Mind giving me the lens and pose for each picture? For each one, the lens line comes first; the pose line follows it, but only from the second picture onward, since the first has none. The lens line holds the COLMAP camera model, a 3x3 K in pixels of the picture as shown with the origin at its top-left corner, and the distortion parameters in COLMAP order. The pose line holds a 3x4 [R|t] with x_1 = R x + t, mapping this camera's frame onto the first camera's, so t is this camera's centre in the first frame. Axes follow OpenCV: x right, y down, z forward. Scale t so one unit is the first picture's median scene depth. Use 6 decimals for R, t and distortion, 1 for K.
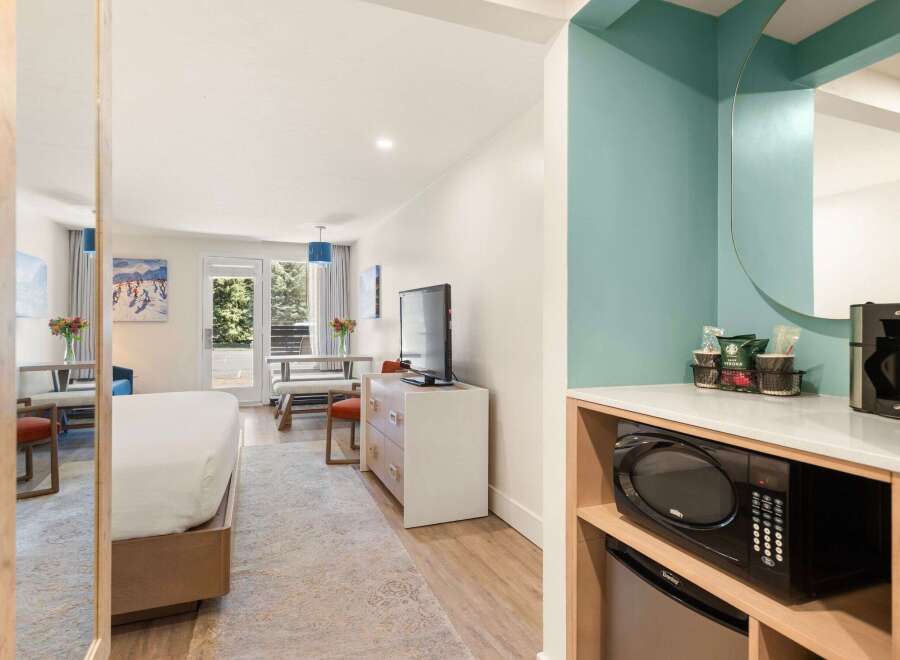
lens RADIAL K [[502.8, 0, 450.5], [0, 502.8, 320.6], [0, 0, 1]] dist [0.003178, 0.000675]
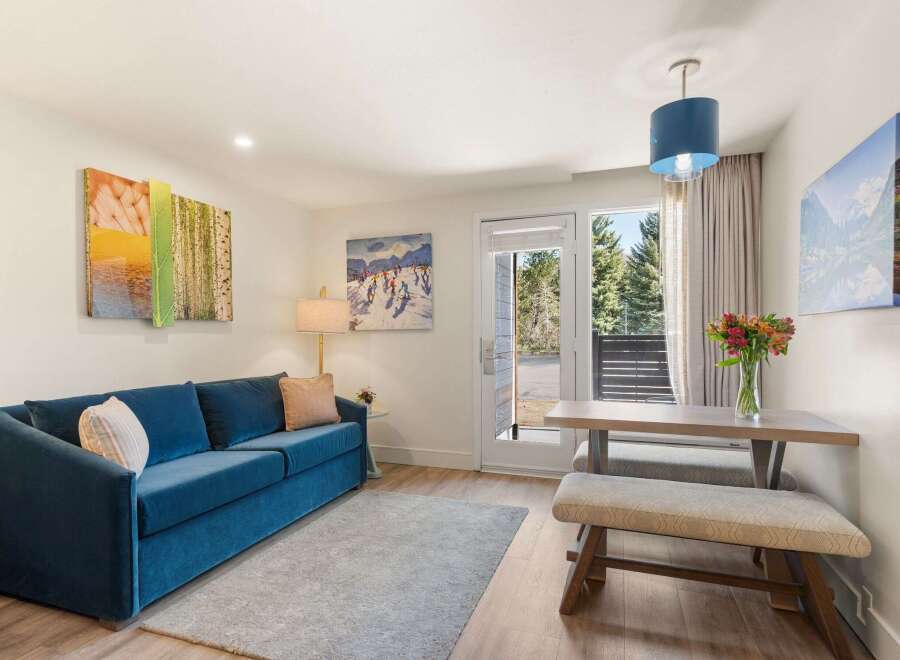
lens RADIAL K [[489.3, 0, 452.7], [0, 489.3, 343.2], [0, 0, 1]] dist [0.002478, 0.000434]
pose [[0.748539, 0.006563, -0.663058, -0.133618], [0.012534, 0.999632, 0.024044, 0.004655], [0.662972, -0.026309, 0.748182, 0.562548]]
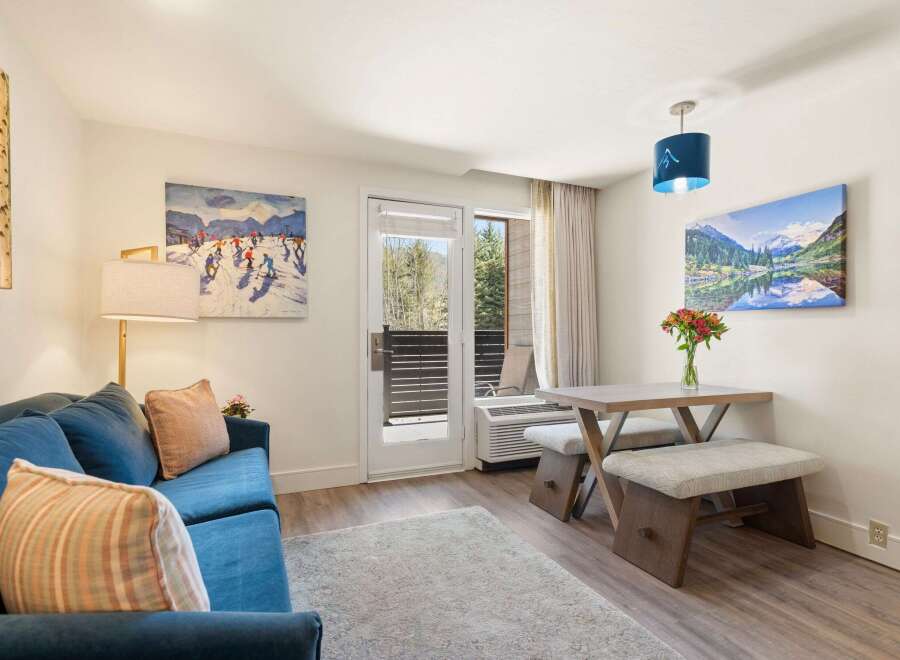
lens RADIAL K [[466.2, 0, 449.0], [0, 466.2, 337.0], [0, 0, 1]] dist [0.012519, -0.000057]
pose [[0.999673, -0.000387, 0.025576, -0.439648], [-0.000037, 0.999863, 0.016561, 0.012805], [-0.025579, -0.016557, 0.999536, 0.531789]]
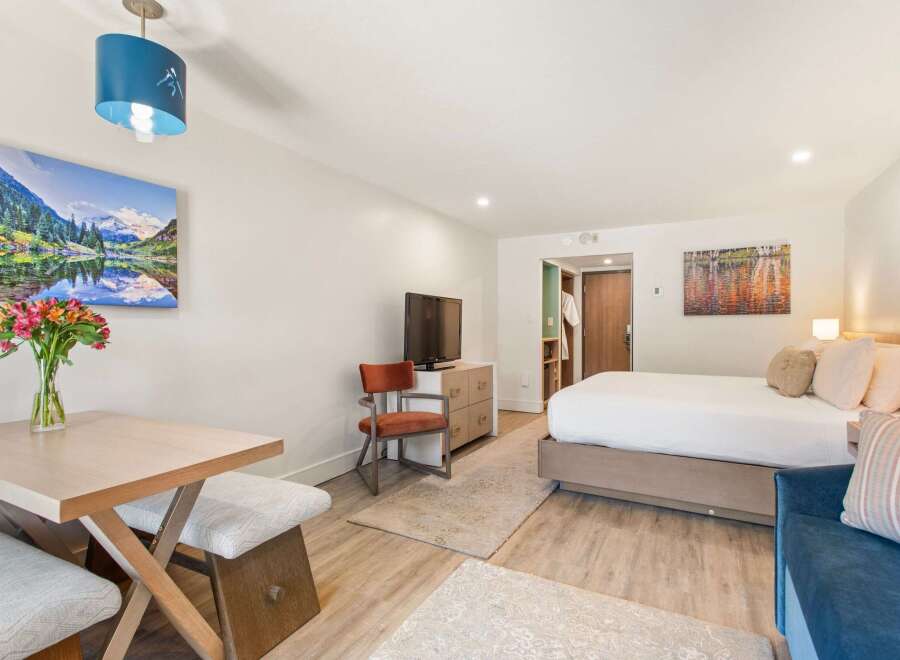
lens RADIAL K [[463.1, 0, 452.5], [0, 463.1, 330.0], [0, 0, 1]] dist [0.011381, -0.001036]
pose [[-0.640448, -0.009363, 0.767944, -0.551536], [-0.008460, 0.999951, 0.005136, 0.008842], [-0.767955, -0.003207, -0.640496, 0.950894]]
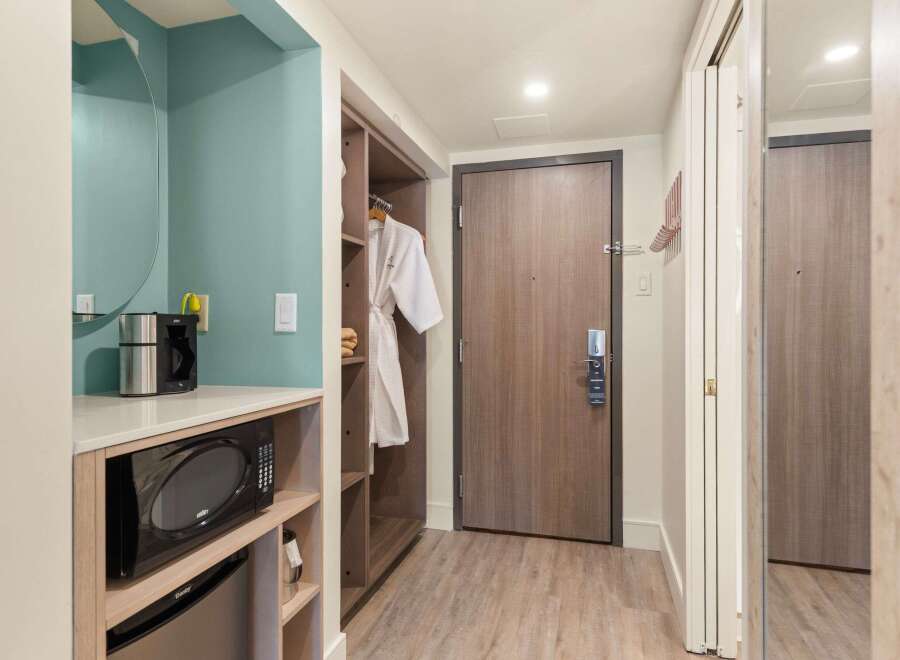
lens RADIAL K [[533.1, 0, 450.0], [0, 533.1, 330.0], [0, 0, 1]] dist [0.000462, 0.000172]
pose [[-0.793143, -0.003321, 0.609026, -0.103161], [-0.006186, 0.999977, -0.002603, 0.001588], [-0.609004, -0.005831, -0.793146, 0.263538]]
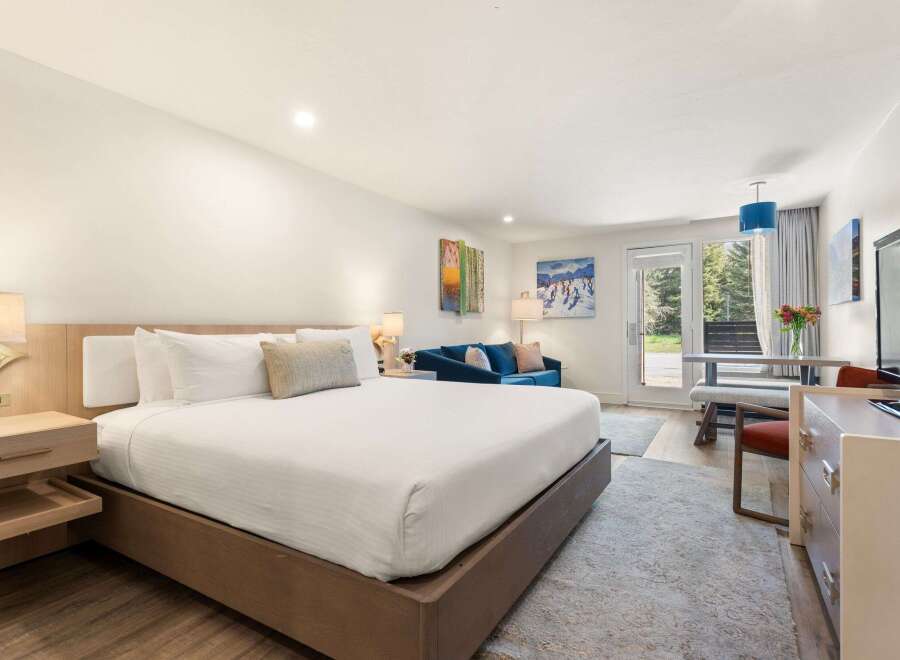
lens RADIAL K [[463.1, 0, 452.5], [0, 463.1, 330.0], [0, 0, 1]] dist [0.011381, -0.001036]
pose [[0.606365, -0.003402, -0.795179, 0.015305], [0.015797, 0.999845, 0.007768, 0.017157], [0.795030, -0.017271, 0.606325, 0.196897]]
